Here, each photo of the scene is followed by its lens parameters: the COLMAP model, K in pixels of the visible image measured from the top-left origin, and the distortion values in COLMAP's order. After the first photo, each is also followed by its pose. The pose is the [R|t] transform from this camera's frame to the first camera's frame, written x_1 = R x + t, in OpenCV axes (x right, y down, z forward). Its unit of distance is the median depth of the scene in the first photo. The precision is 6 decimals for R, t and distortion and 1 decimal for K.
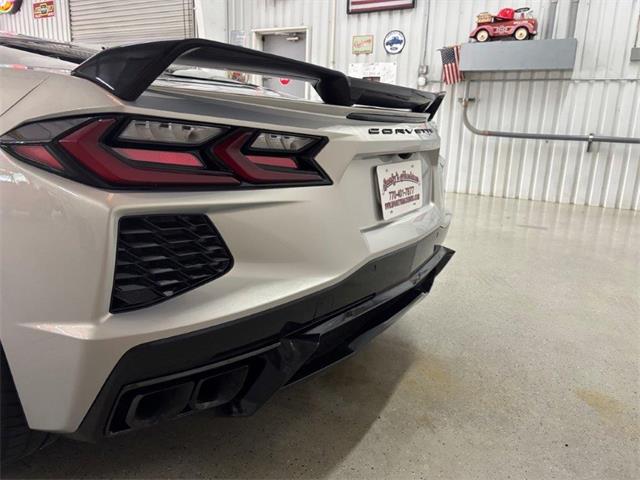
lens RADIAL K [[486.6, 0, 325.3], [0, 486.6, 235.5], [0, 0, 1]] dist [0.055256, -0.068104]
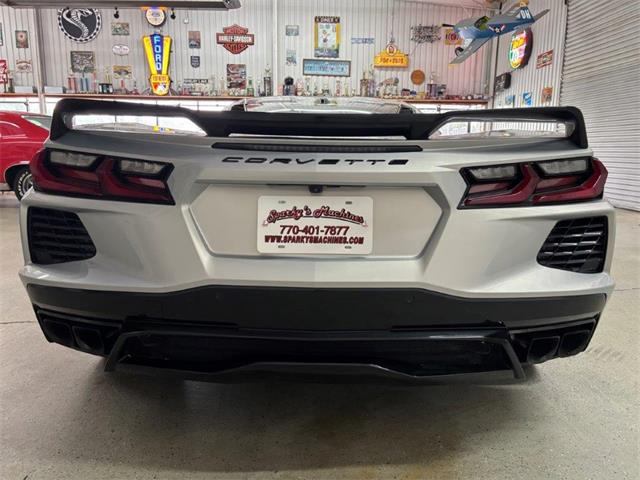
lens RADIAL K [[486.6, 0, 323.4], [0, 486.6, 236.4], [0, 0, 1]] dist [0.055256, -0.068104]
pose [[0.515201, 0.124368, -0.847998, 0.682771], [-0.192364, 0.980952, 0.026997, -0.077249], [0.835203, 0.149216, 0.529312, 0.411337]]
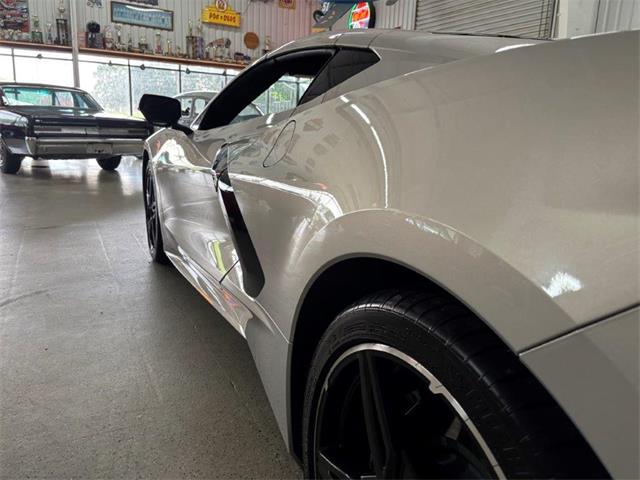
lens RADIAL K [[486.6, 0, 323.8], [0, 486.6, 237.1], [0, 0, 1]] dist [0.055256, -0.068104]
pose [[0.838240, 0.123305, -0.531177, -0.381135], [-0.141441, 0.989925, 0.006592, -0.072667], [0.526639, 0.069604, 0.847235, 0.272263]]
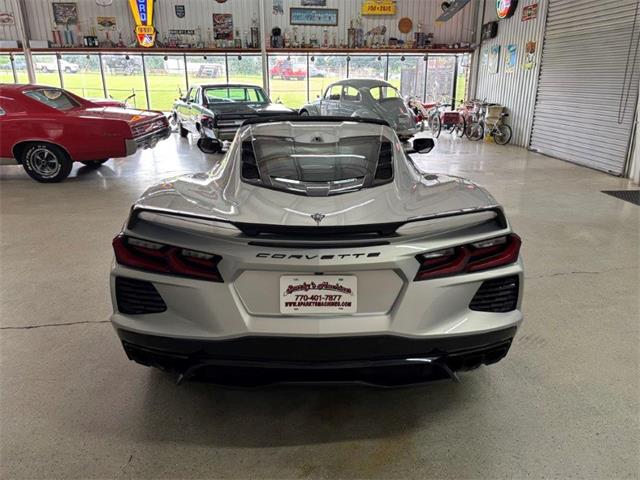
lens RADIAL K [[486.6, 0, 323.1], [0, 486.6, 236.8], [0, 0, 1]] dist [0.055256, -0.068104]
pose [[0.535967, 0.230130, -0.812268, 0.892753], [-0.176604, 0.971406, 0.158685, -0.342888], [0.825560, 0.058400, 0.561284, 0.197440]]
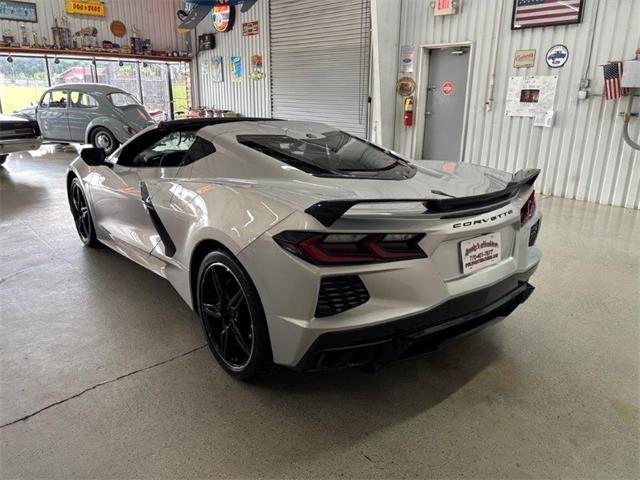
lens RADIAL K [[486.6, 0, 326.0], [0, 486.6, 239.0], [0, 0, 1]] dist [0.055256, -0.068104]
pose [[0.944536, 0.077130, -0.319221, 0.137404], [-0.059872, 0.996182, 0.063543, -0.157427], [0.322903, -0.040906, 0.945548, -0.497257]]
